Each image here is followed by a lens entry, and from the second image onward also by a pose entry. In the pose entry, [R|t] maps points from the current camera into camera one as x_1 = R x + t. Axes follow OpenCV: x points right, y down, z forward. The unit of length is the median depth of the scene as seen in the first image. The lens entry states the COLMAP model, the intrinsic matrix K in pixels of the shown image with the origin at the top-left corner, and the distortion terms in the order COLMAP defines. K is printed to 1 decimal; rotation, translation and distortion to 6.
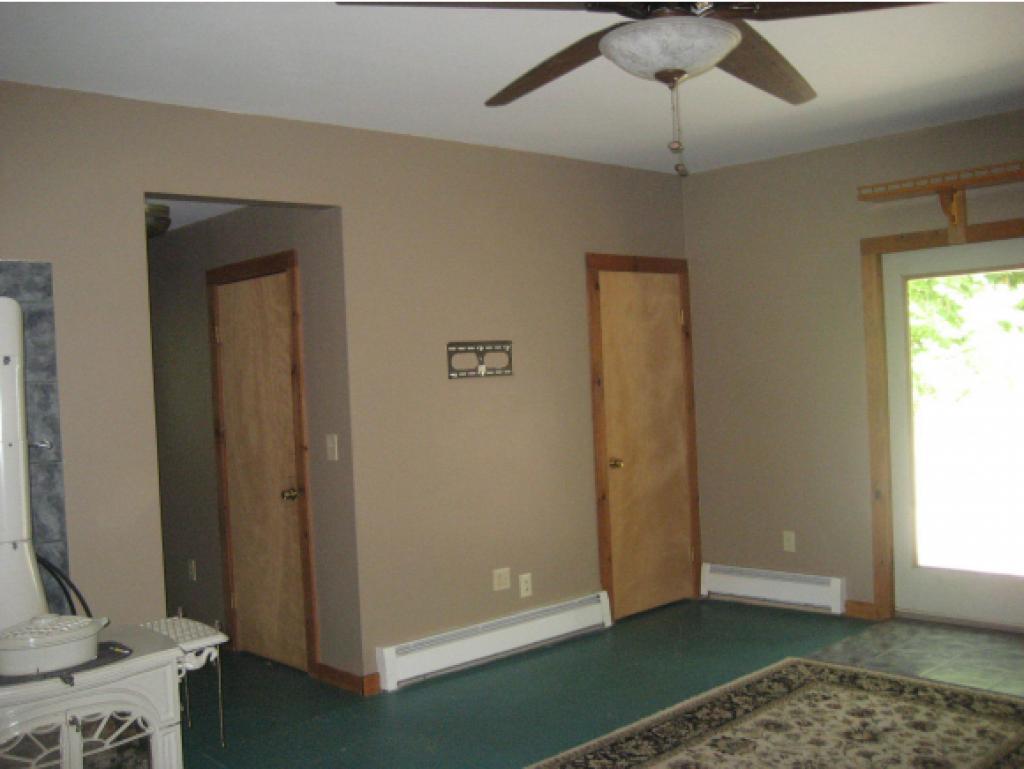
lens RADIAL K [[1061.3, 0, 512.0], [0, 1061.3, 384.5], [0, 0, 1]] dist [-0.150267, 0.187009]
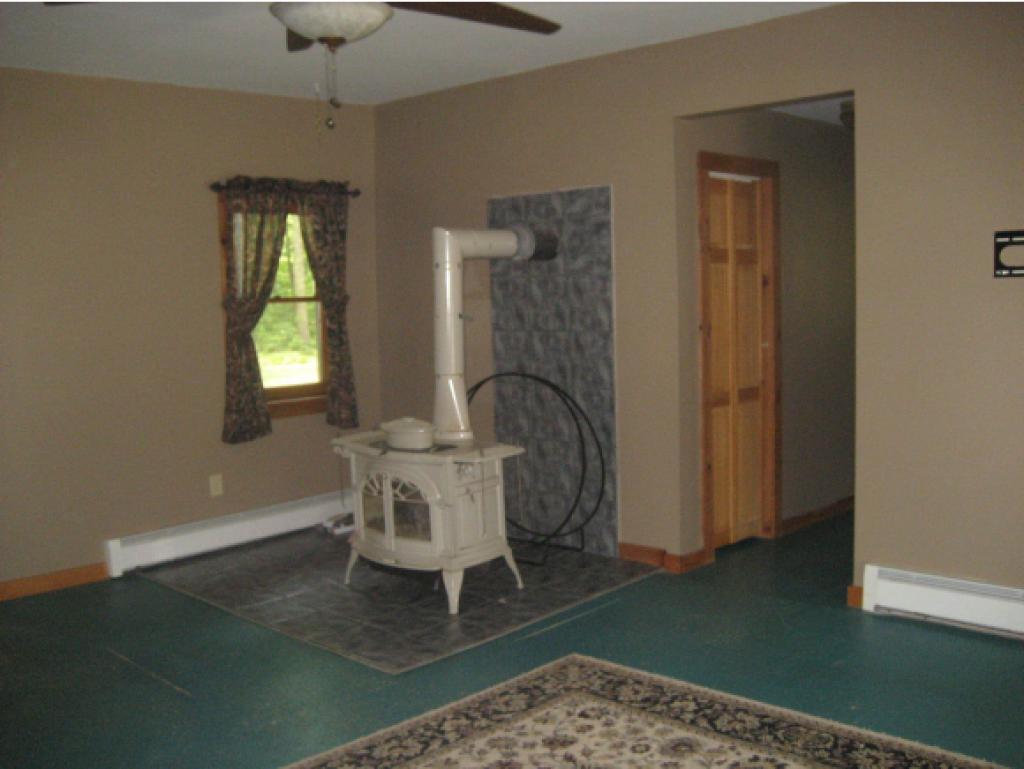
lens RADIAL K [[1061.3, 0, 512.0], [0, 1061.3, 384.5], [0, 0, 1]] dist [-0.150267, 0.187009]
pose [[0.058881, 0.136396, -0.988903, 0.923066], [0.013780, 0.990416, 0.137425, -0.049697], [0.998170, -0.021719, 0.056437, 0.769761]]
